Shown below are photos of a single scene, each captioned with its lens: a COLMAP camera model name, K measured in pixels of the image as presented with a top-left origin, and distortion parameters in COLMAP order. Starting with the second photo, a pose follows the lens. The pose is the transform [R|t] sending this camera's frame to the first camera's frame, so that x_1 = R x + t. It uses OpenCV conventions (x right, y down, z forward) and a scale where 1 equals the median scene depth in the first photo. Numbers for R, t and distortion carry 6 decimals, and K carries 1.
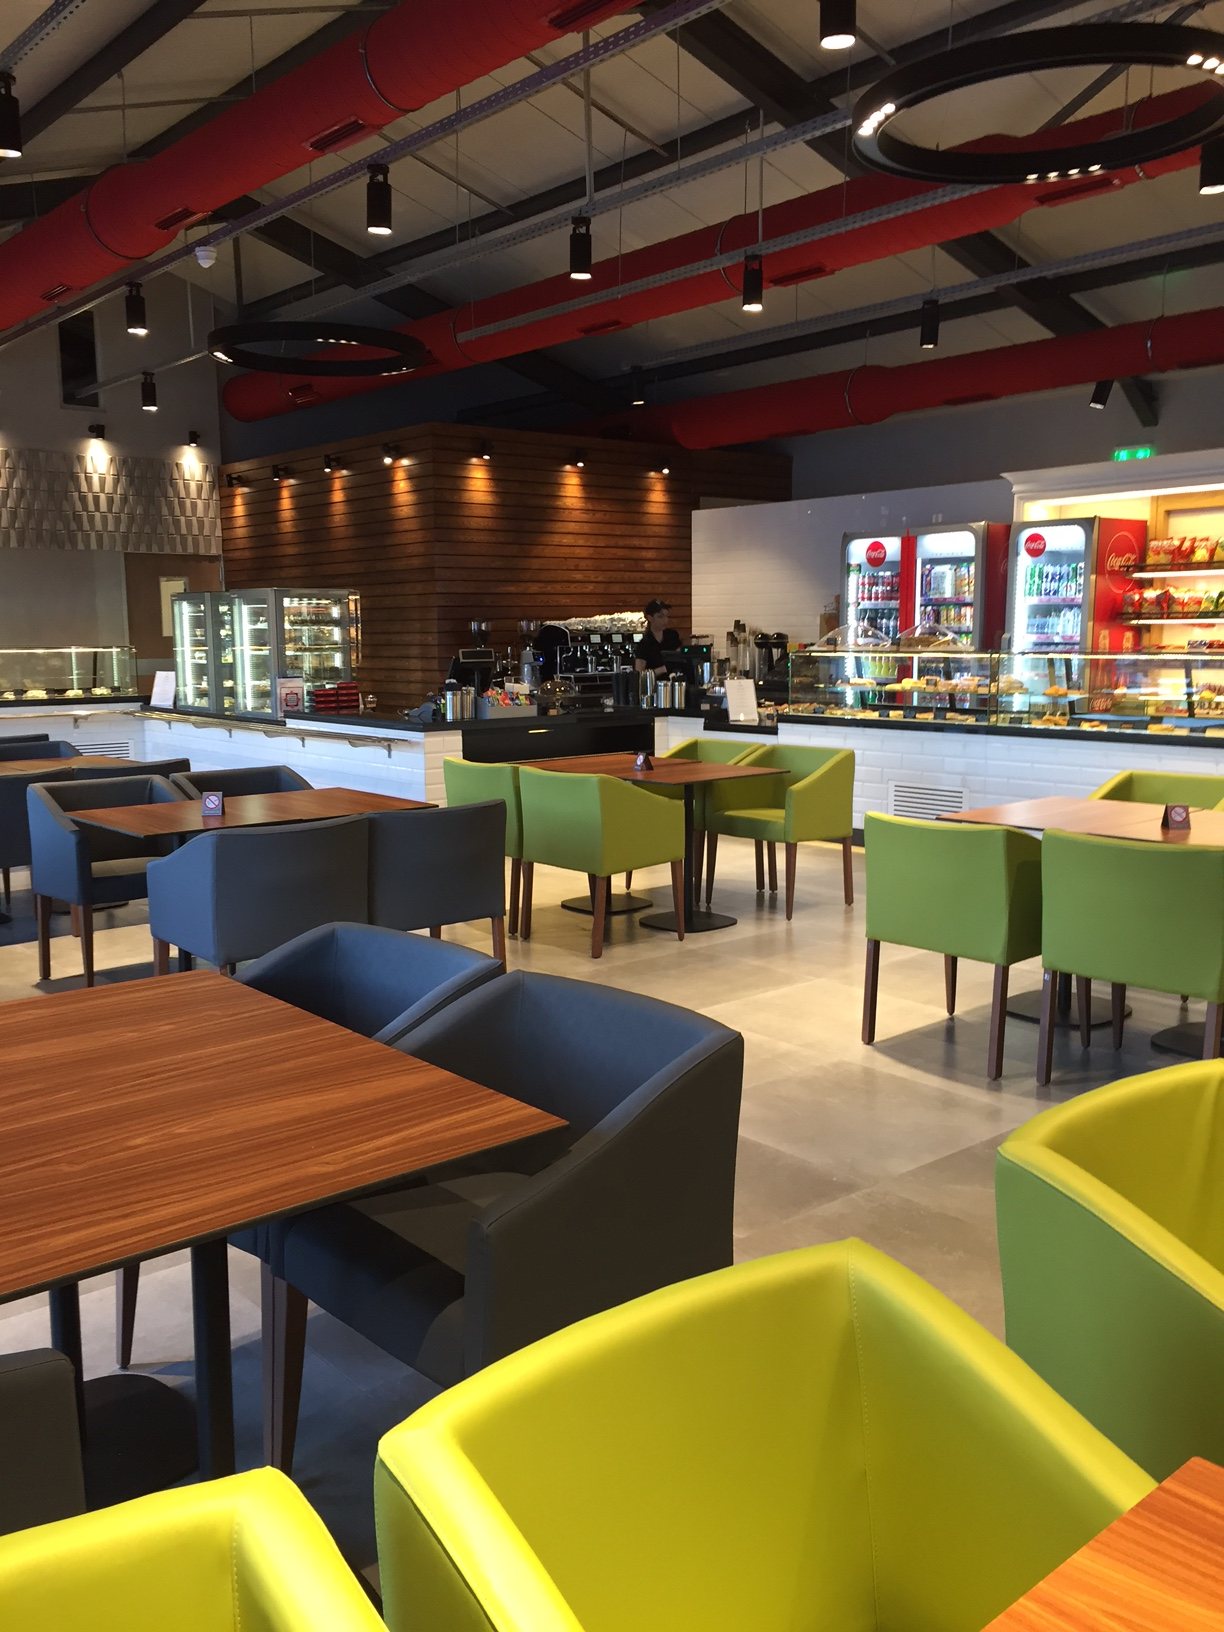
lens RADIAL K [[1410.9, 0, 612.0], [0, 1410.9, 816.0], [0, 0, 1]] dist [0.057393, -0.004268]
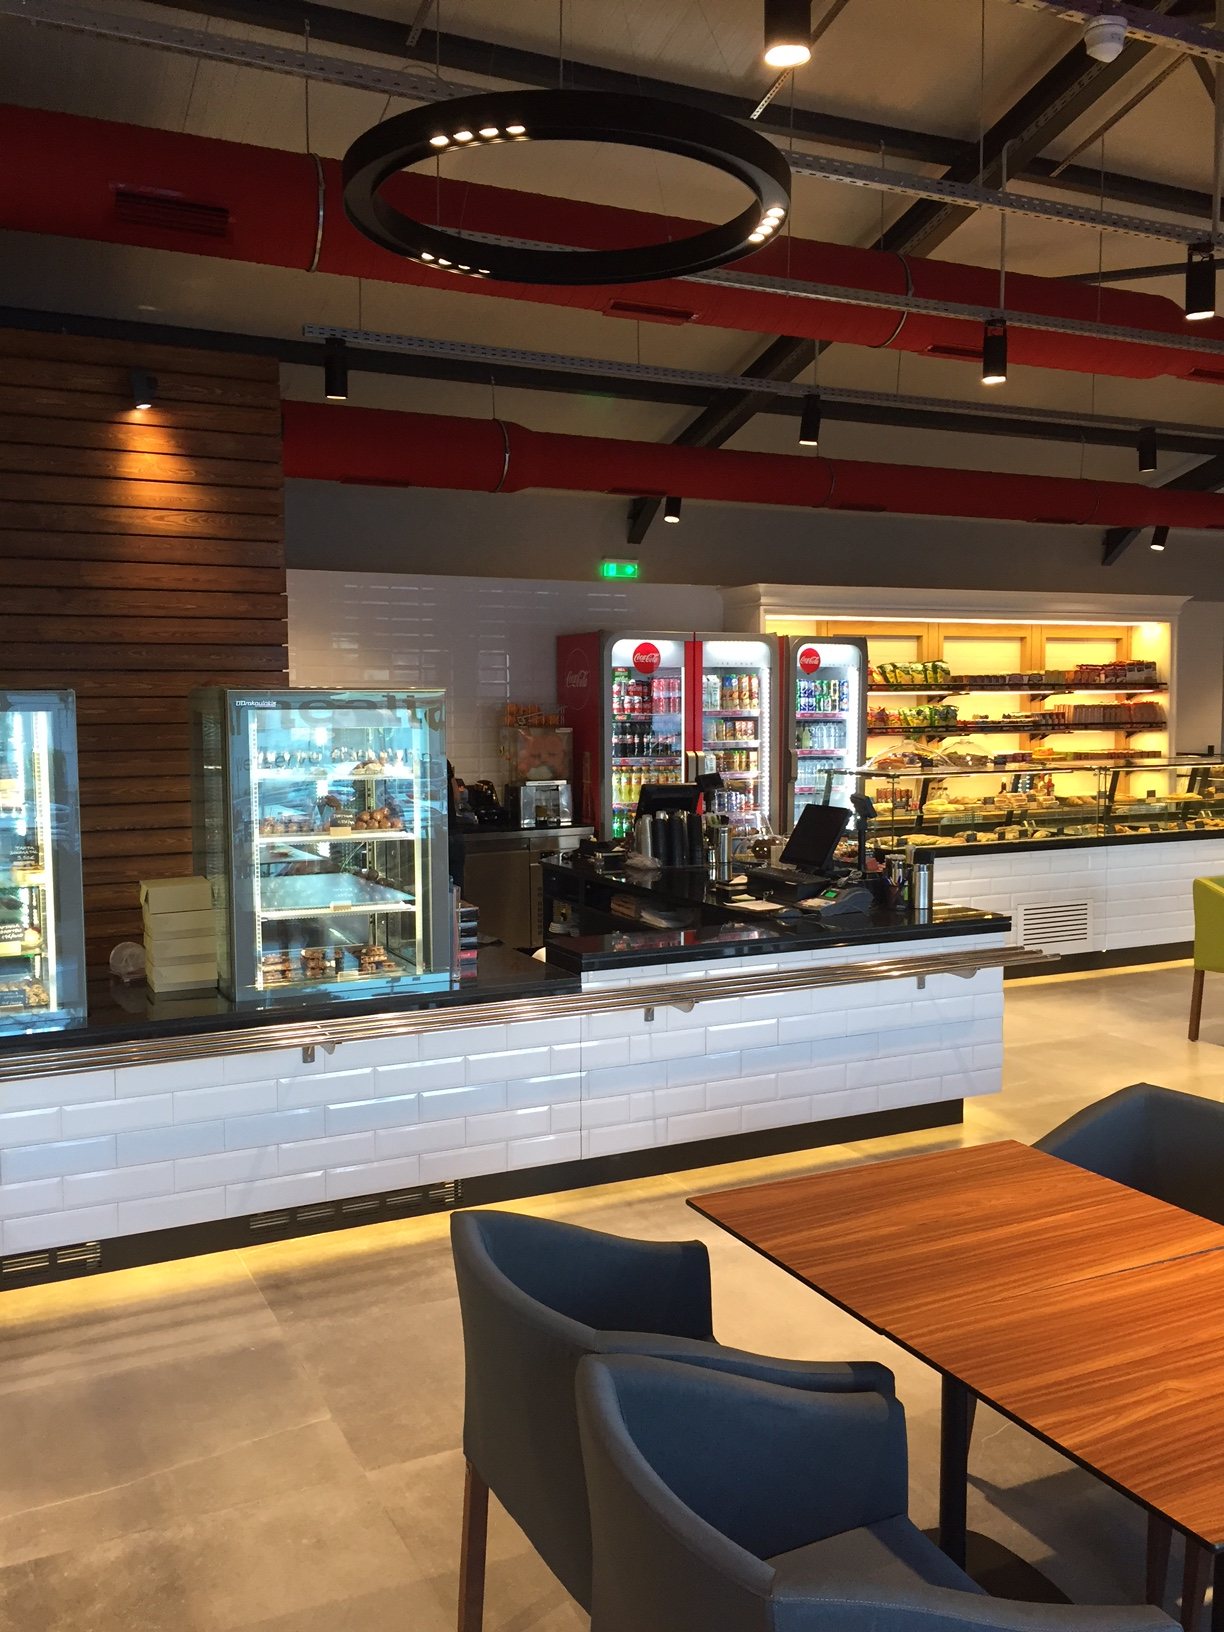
lens RADIAL K [[1378.9, 0, 612.0], [0, 1378.9, 816.0], [0, 0, 1]] dist [0.001119, -0.000478]
pose [[0.242459, -0.070650, 0.967586, -0.607825], [0.133461, 0.990292, 0.038865, -0.125833], [-0.960938, 0.119712, 0.249534, 0.820094]]
